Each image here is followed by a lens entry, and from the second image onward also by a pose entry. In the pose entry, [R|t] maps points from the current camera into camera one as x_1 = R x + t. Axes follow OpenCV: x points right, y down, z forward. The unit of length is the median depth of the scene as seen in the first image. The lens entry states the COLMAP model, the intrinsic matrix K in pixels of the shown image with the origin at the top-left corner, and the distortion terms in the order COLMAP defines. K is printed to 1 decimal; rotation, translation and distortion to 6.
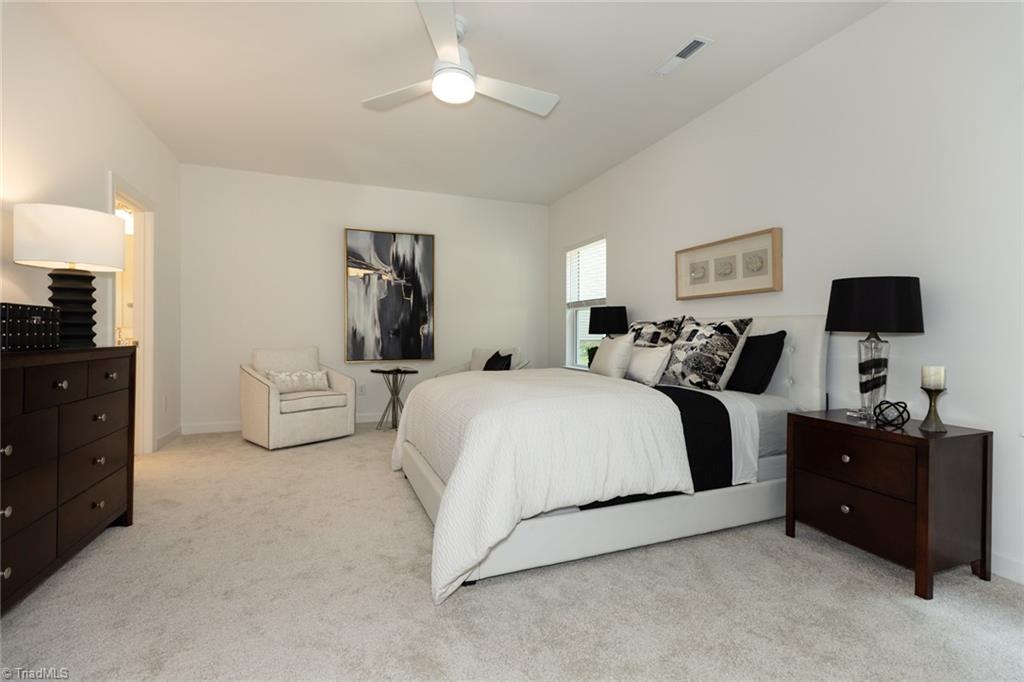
lens RADIAL K [[454.3, 0, 516.3], [0, 454.3, 334.1], [0, 0, 1]] dist [0.001698, 0.000415]
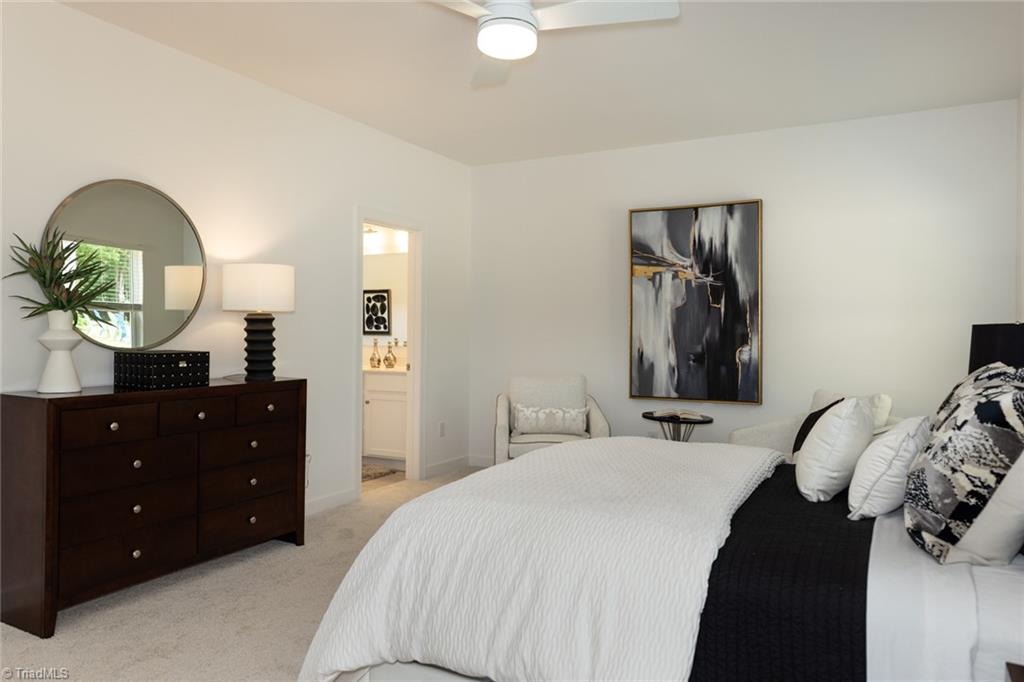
lens RADIAL K [[710.9, 0, 518.2], [0, 710.9, 325.8], [0, 0, 1]] dist [0.038358, 0.000631]
pose [[0.641862, -0.000399, -0.766820, 0.362857], [-0.005450, 0.999972, -0.005082, -0.043823], [0.766801, 0.007441, 0.641842, 0.140462]]
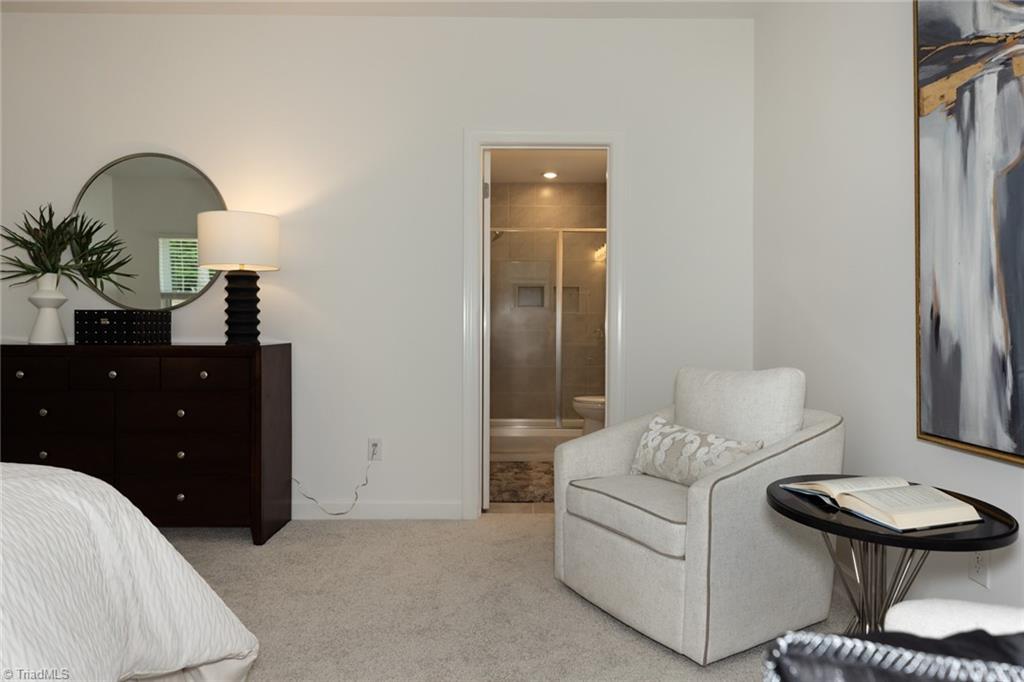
lens RADIAL K [[653.3, 0, 515.1], [0, 653.3, 330.4], [0, 0, 1]] dist [0.006788, 0.000629]
pose [[-0.377441, -0.001700, -0.926032, 0.081050], [-0.000512, 0.999999, -0.001627, -0.001419], [0.926033, -0.000140, -0.377442, 0.900787]]
